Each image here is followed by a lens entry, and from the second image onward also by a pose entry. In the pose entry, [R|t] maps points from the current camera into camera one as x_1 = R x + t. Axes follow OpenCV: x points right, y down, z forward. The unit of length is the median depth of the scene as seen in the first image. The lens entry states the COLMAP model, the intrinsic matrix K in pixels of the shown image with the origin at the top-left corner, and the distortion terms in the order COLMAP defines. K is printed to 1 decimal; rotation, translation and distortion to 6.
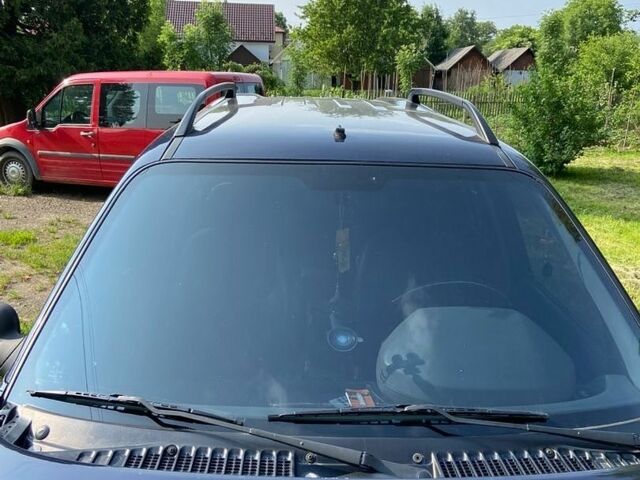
lens RADIAL K [[628.2, 0, 320.3], [0, 628.2, 216.1], [0, 0, 1]] dist [0.110854, -0.111061]
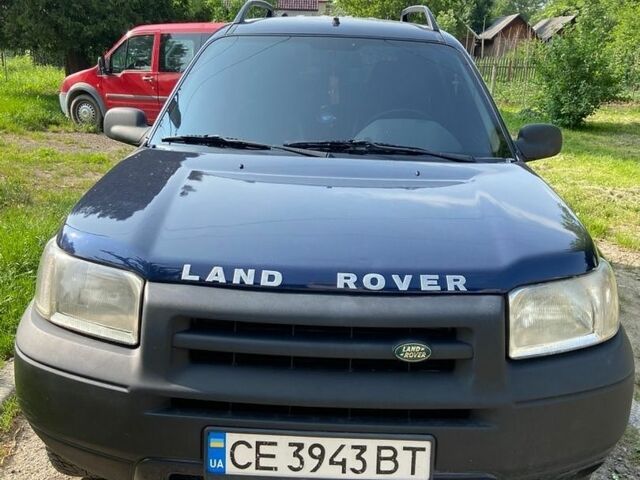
lens RADIAL K [[628.2, 0, 320.3], [0, 628.2, 216.1], [0, 0, 1]] dist [0.110854, -0.111061]
pose [[0.997751, 0.023088, -0.062921, 0.017926], [-0.020490, 0.998923, 0.041619, 0.050786], [0.063814, -0.040237, 0.997150, -0.106644]]
